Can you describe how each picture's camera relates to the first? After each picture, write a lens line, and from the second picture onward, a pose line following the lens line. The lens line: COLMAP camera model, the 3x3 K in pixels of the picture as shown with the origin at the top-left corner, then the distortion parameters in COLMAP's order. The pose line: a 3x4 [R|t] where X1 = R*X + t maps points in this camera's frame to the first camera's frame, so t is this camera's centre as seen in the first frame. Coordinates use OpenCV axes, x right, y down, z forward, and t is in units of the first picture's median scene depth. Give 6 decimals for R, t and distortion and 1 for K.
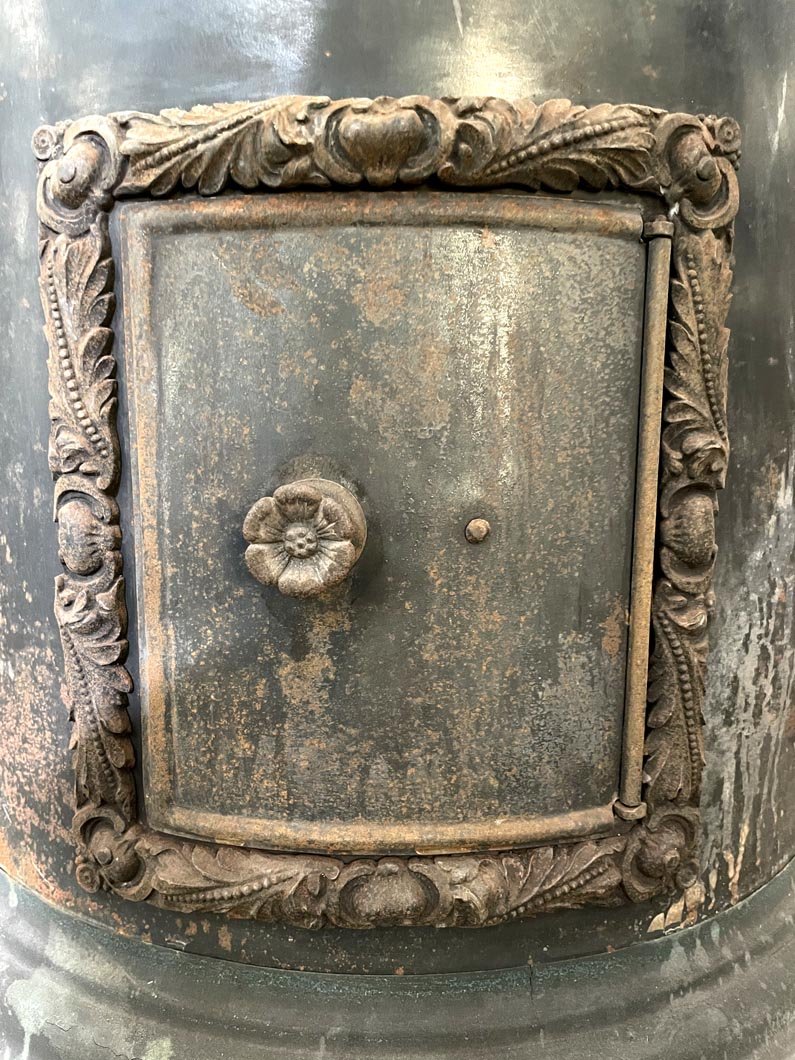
lens RADIAL K [[826.5, 0, 397.5], [0, 826.5, 530.0], [0, 0, 1]] dist [0.070588, -0.120140]
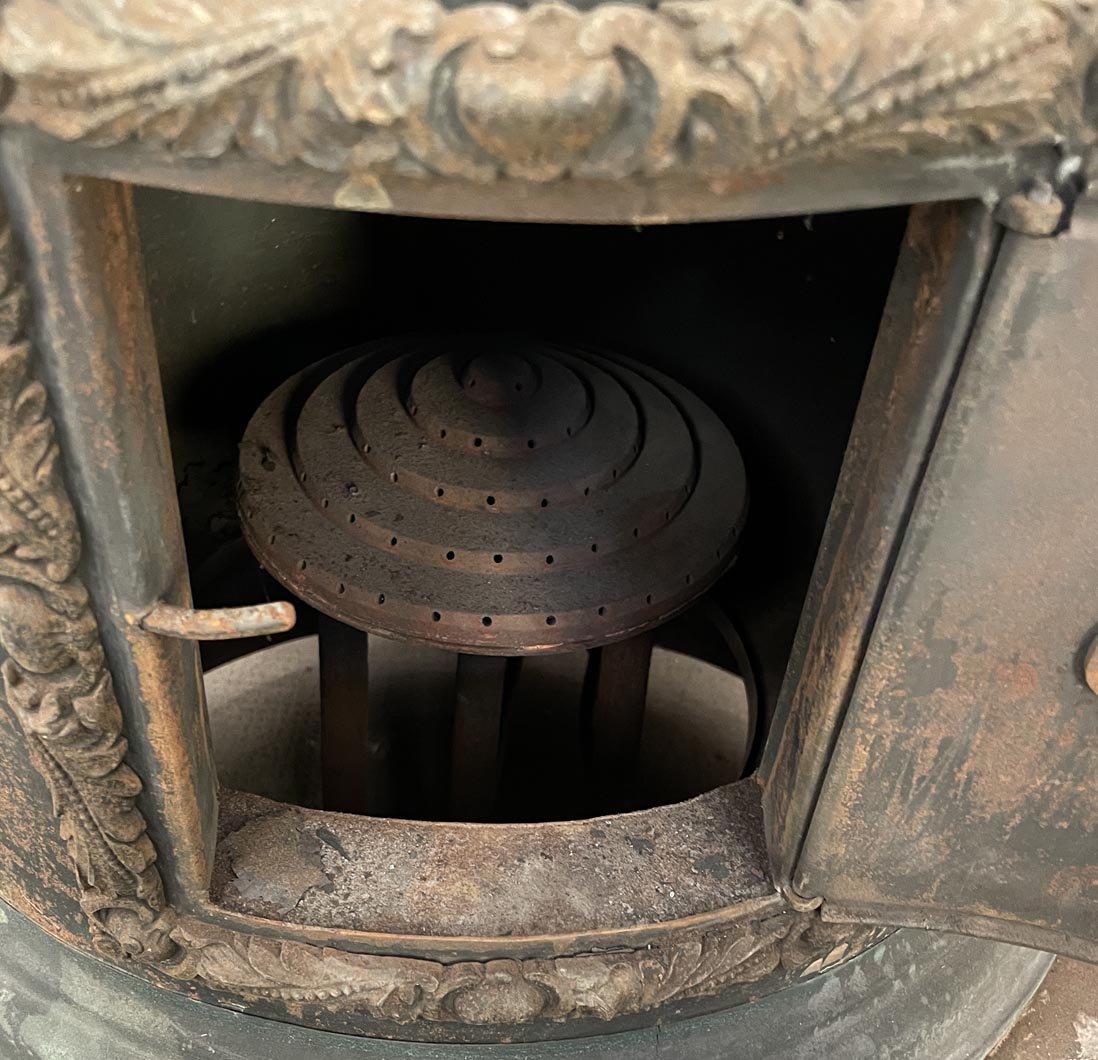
lens RADIAL K [[1268.3, 0, 517.9], [0, 1268.3, 647.2], [0, 0, 1]] dist [0.106901, -0.172667]
pose [[0.997870, -0.000868, 0.065234, -0.072972], [-0.035988, 0.826703, 0.561486, -0.554712], [-0.054417, -0.562638, 0.824911, 0.157024]]
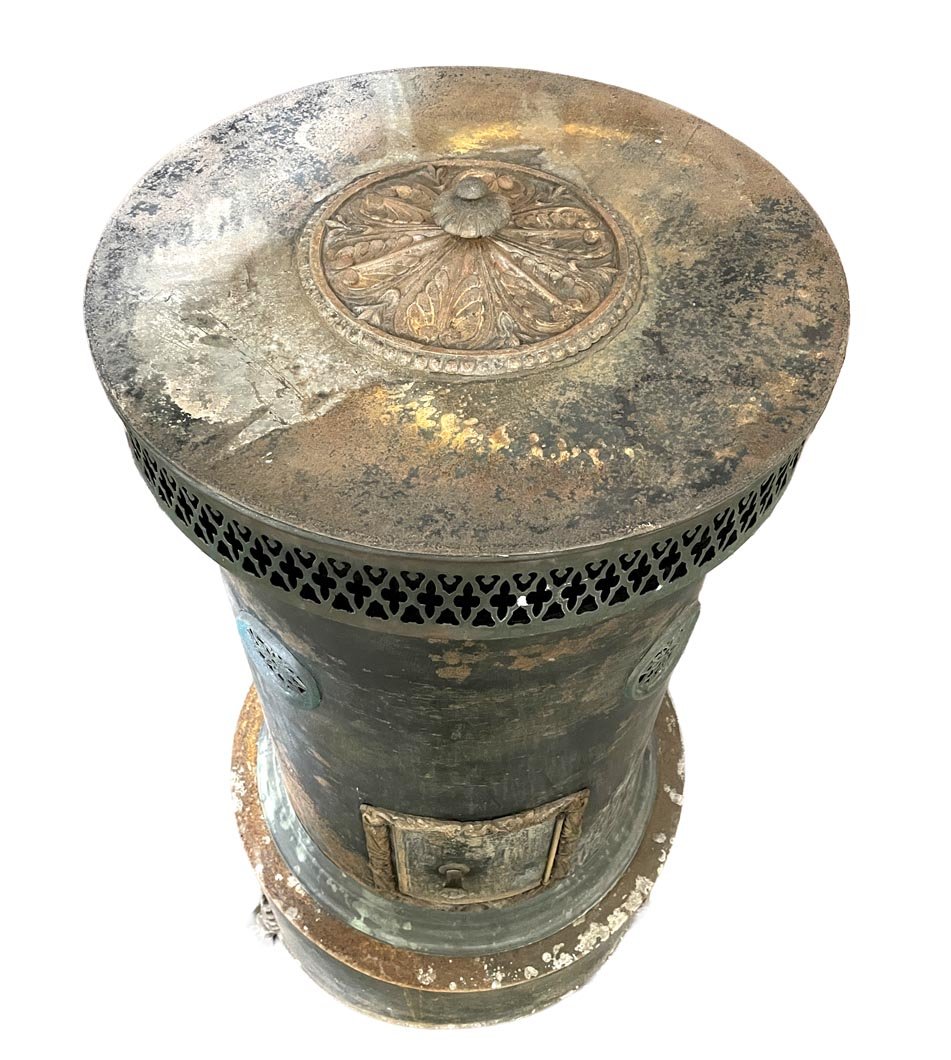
lens RADIAL K [[961.1, 0, 474.2], [0, 961.1, 464.0], [0, 0, 1]] dist [0.102399, -0.150754]
pose [[0.997068, -0.046974, 0.060406, -0.171131], [-0.004443, 0.752533, 0.658539, -3.655448], [-0.076392, -0.656877, 0.750118, -0.846305]]
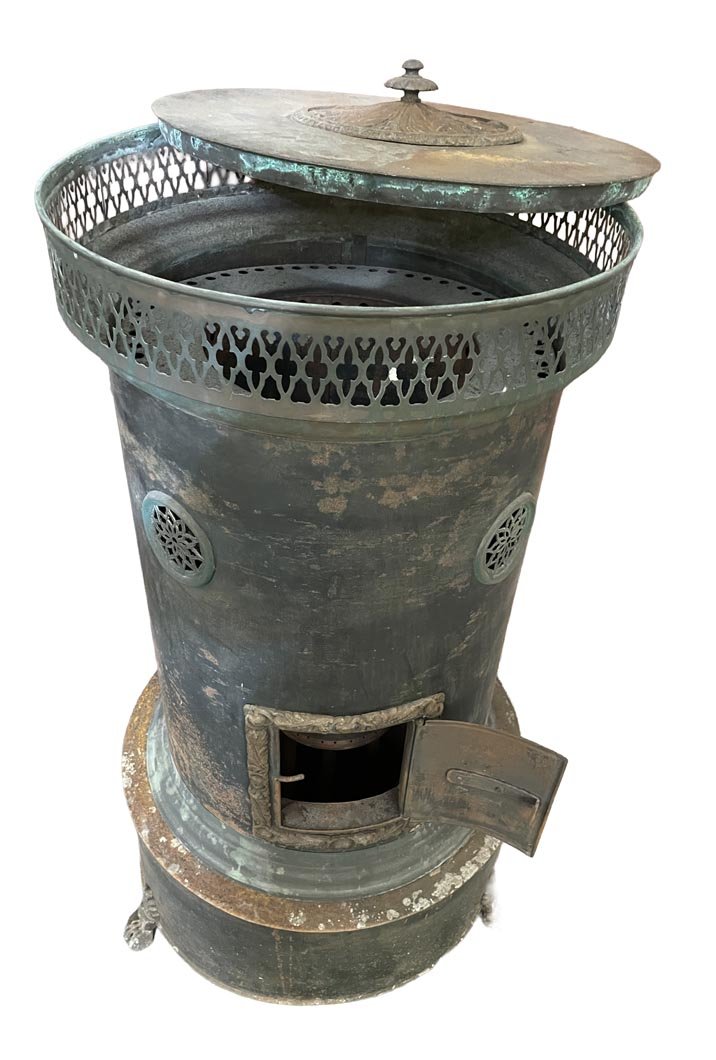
lens RADIAL K [[802.7, 0, 382.8], [0, 802.7, 534.3], [0, 0, 1]] dist [0.118808, -0.215914]
pose [[0.991418, -0.028412, 0.127607, -0.264909], [-0.041611, 0.856753, 0.514046, -2.752509], [-0.123932, -0.514944, 0.848218, -1.498349]]
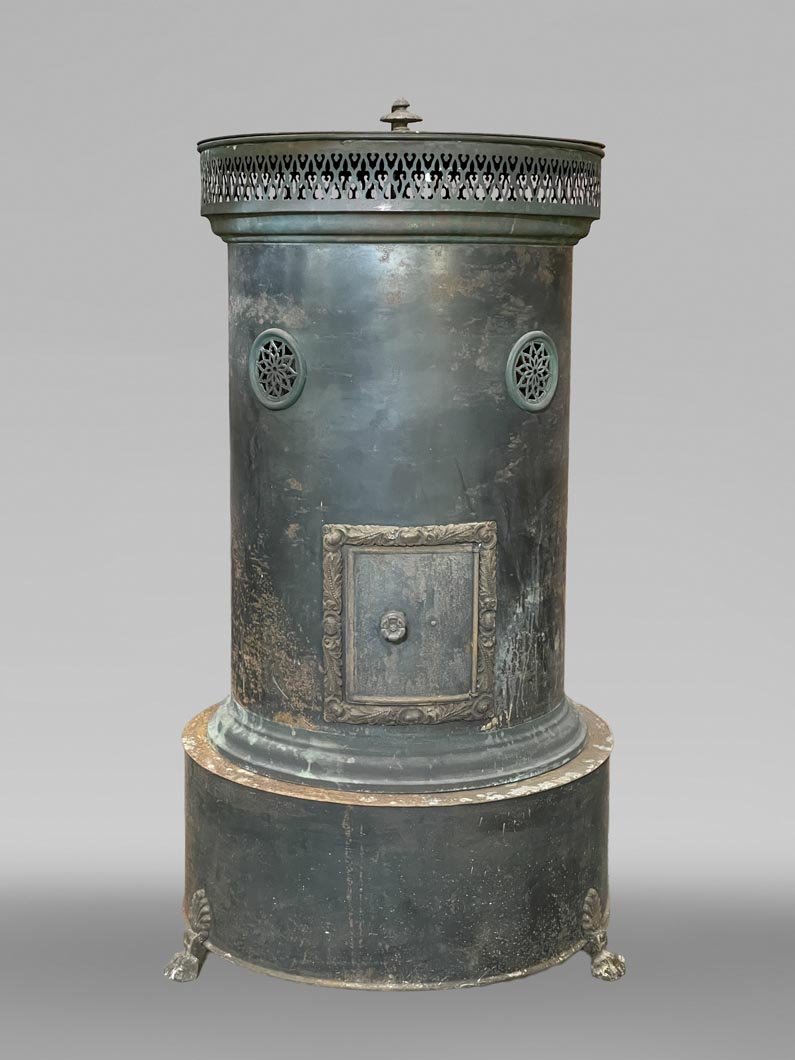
lens RADIAL K [[1596.3, 0, 397.5], [0, 1596.3, 530.0], [0, 0, 1]] dist [0.104516, 0.011263]
pose [[0.997577, -0.011846, 0.068551, -0.586450], [0.010318, 0.999691, 0.022596, -0.611689], [-0.068798, -0.021834, 0.997392, -6.535503]]
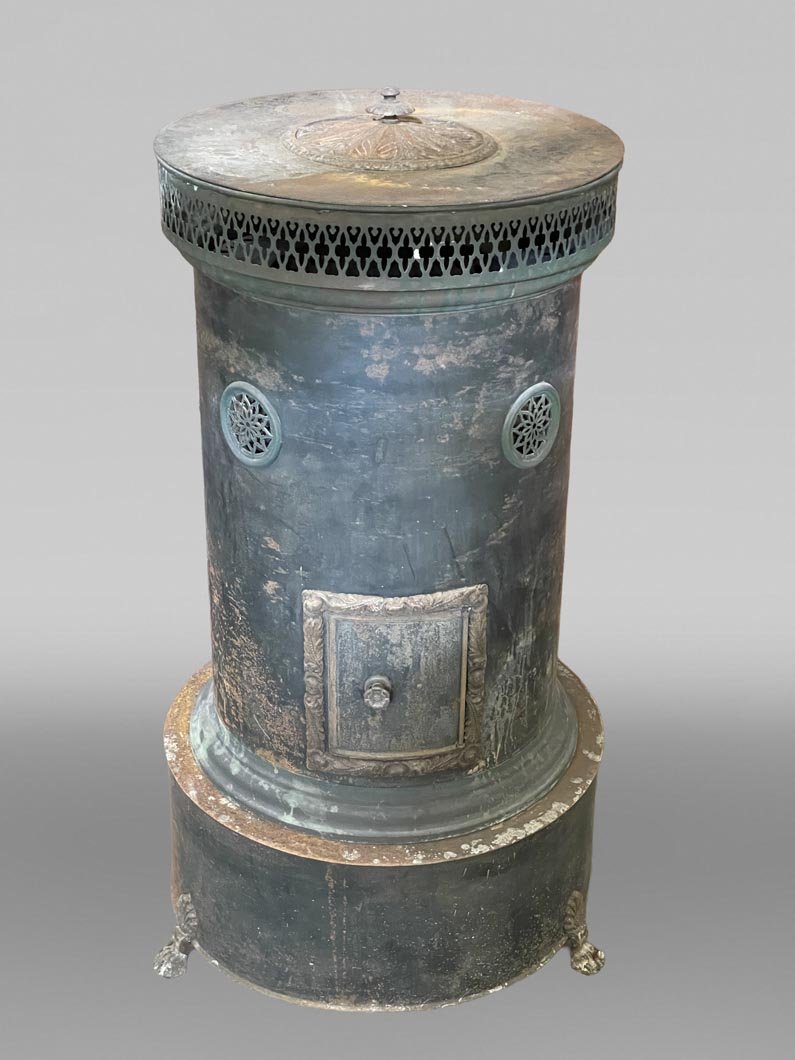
lens RADIAL K [[1590.1, 0, 416.7], [0, 1590.1, 527.5], [0, 0, 1]] dist [0.103961, 0.023015]
pose [[0.997313, -0.023692, 0.069321, -0.400314], [0.000017, 0.946336, 0.323186, -2.998872], [-0.073258, -0.322316, 0.943793, -5.595150]]
